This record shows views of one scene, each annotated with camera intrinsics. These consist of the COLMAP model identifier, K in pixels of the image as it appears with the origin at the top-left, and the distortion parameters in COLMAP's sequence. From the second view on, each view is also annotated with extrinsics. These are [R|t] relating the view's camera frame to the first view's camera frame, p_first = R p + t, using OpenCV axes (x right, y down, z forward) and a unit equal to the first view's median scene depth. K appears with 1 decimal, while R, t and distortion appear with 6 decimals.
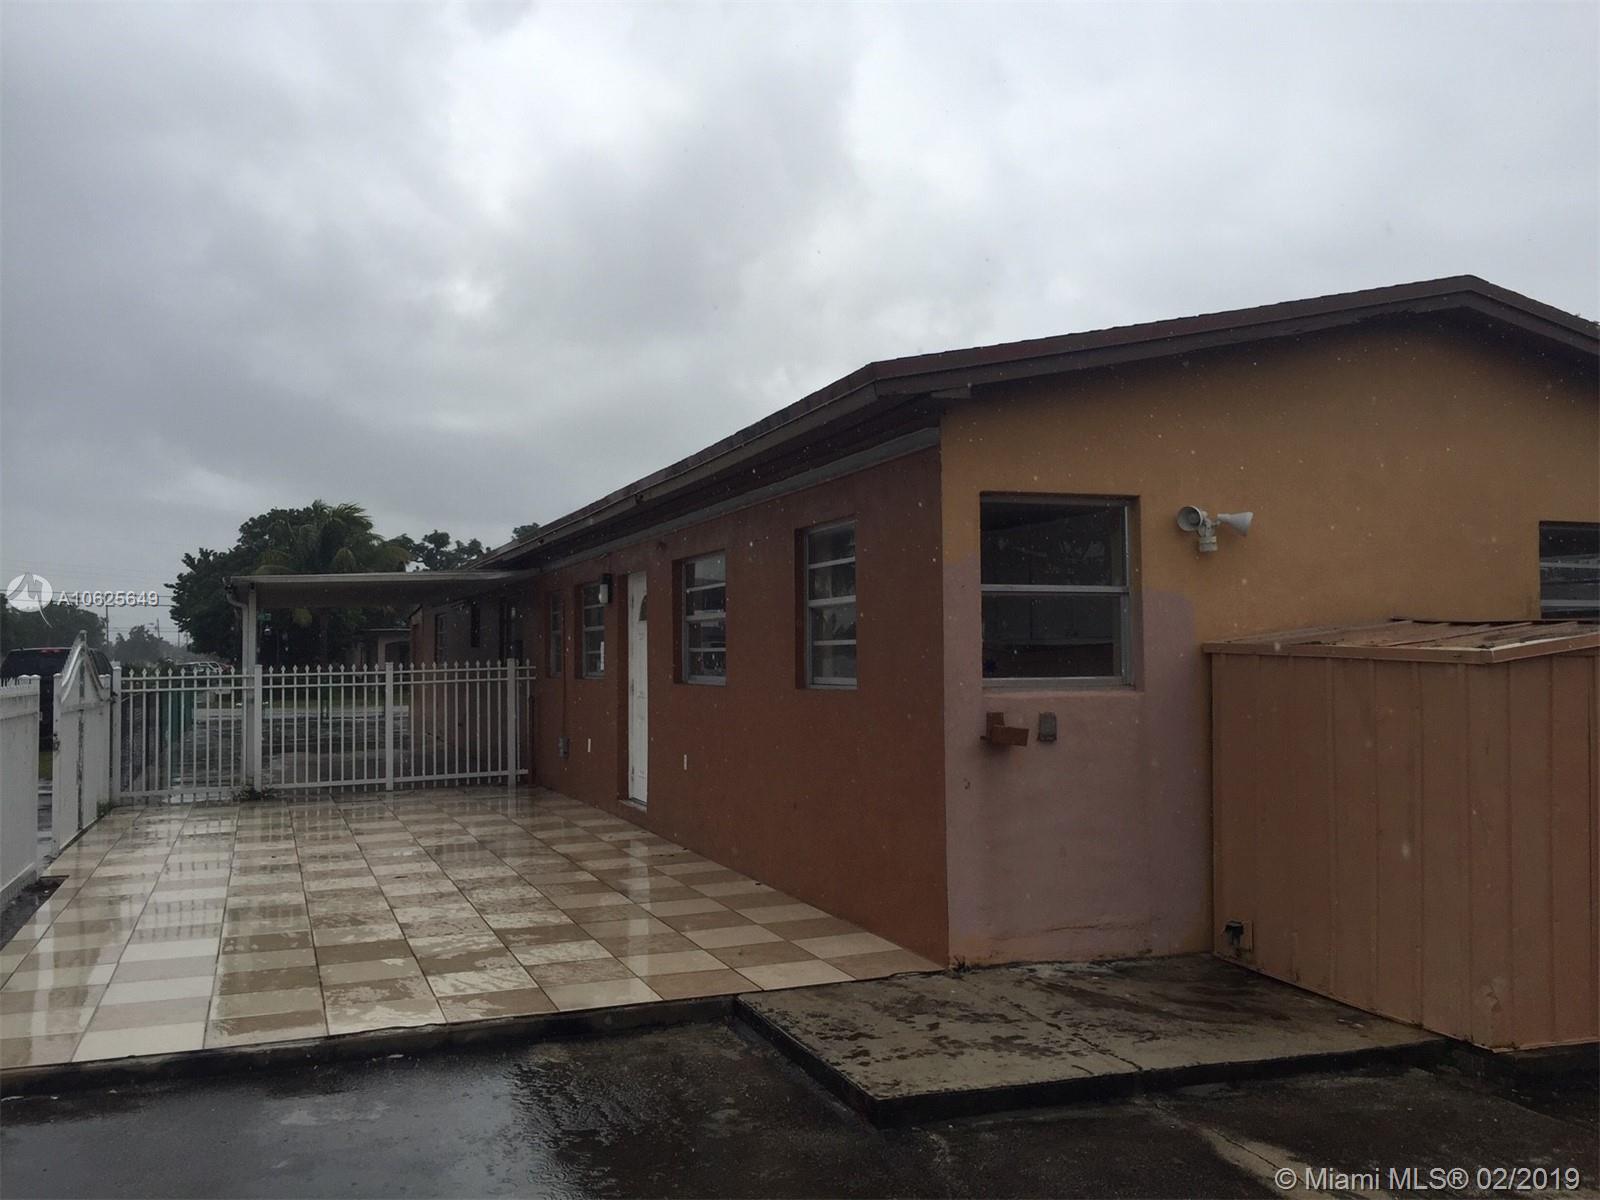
lens RADIAL K [[1381.5, 0, 793.5], [0, 1381.5, 601.3], [0, 0, 1]] dist [0.091768, -0.108193]
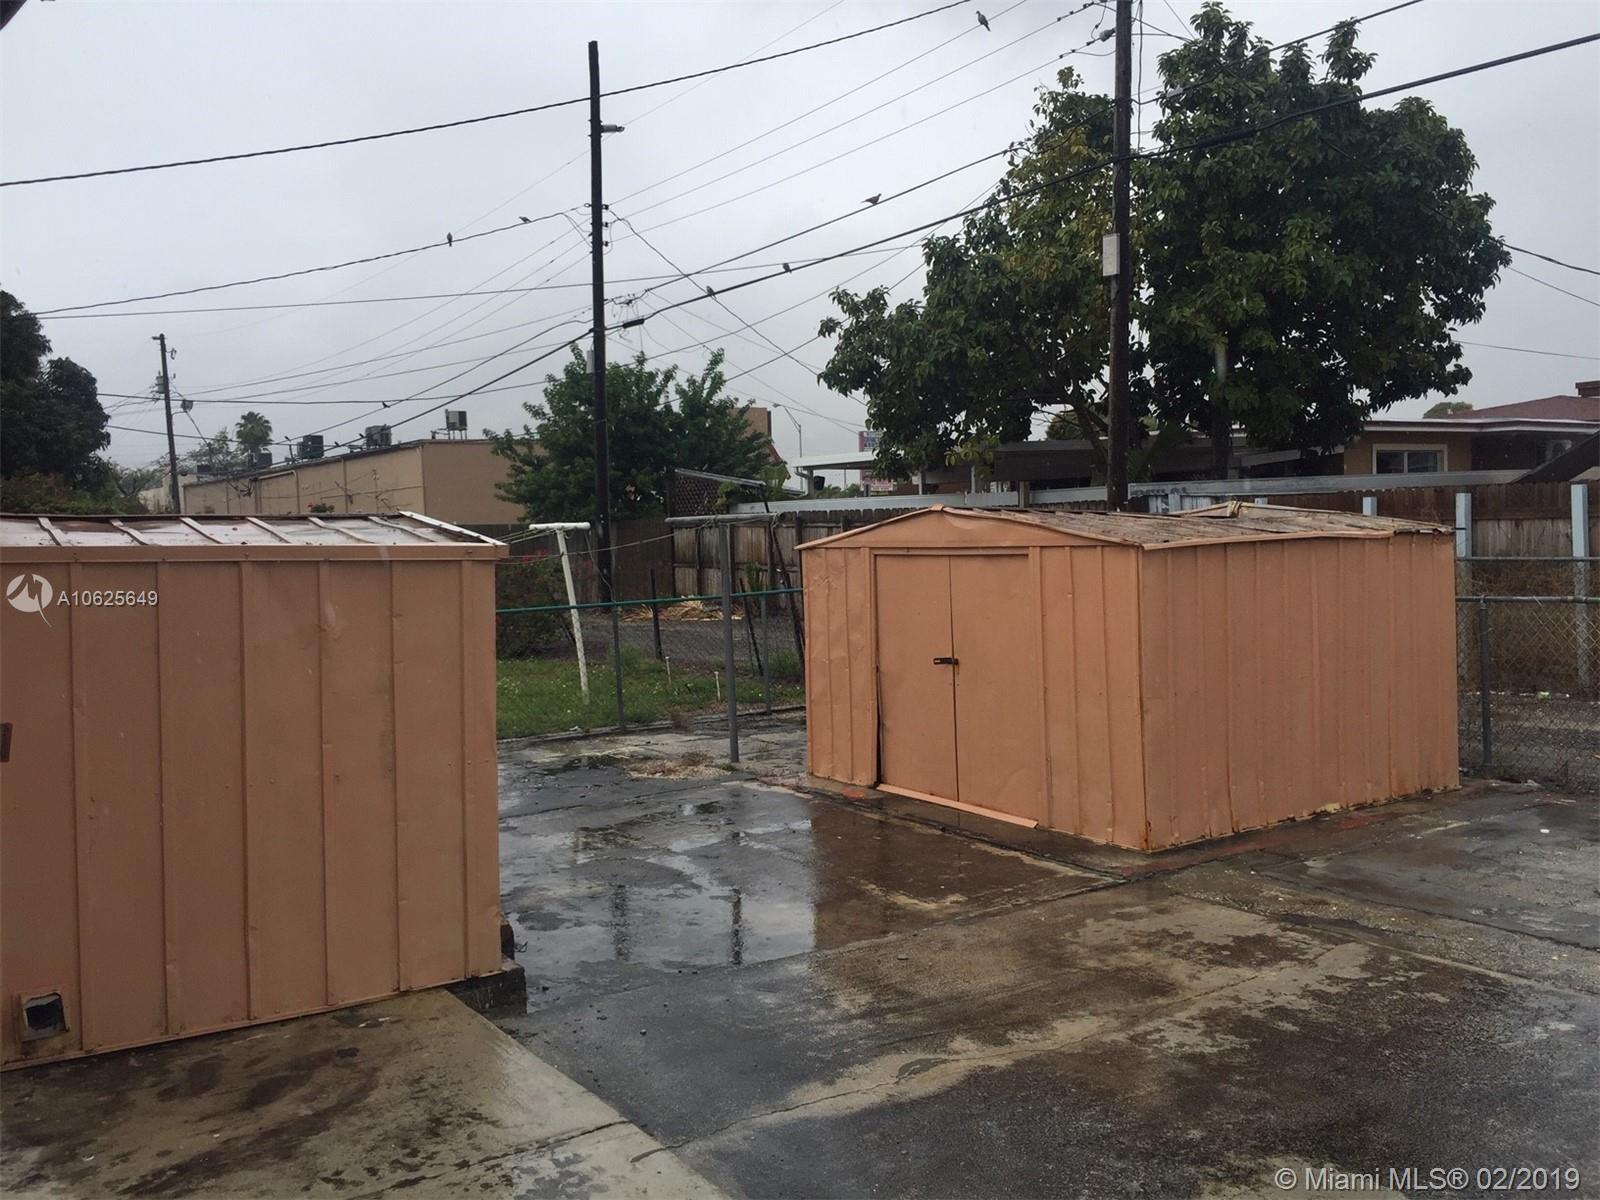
lens RADIAL K [[1381.5, 0, 791.3], [0, 1381.5, 596.6], [0, 0, 1]] dist [0.091768, -0.108193]
pose [[-0.207953, -0.041560, 0.977256, -0.420560], [-0.009249, 0.999136, 0.040523, 0.030969], [-0.978095, -0.000611, -0.208157, 0.973101]]
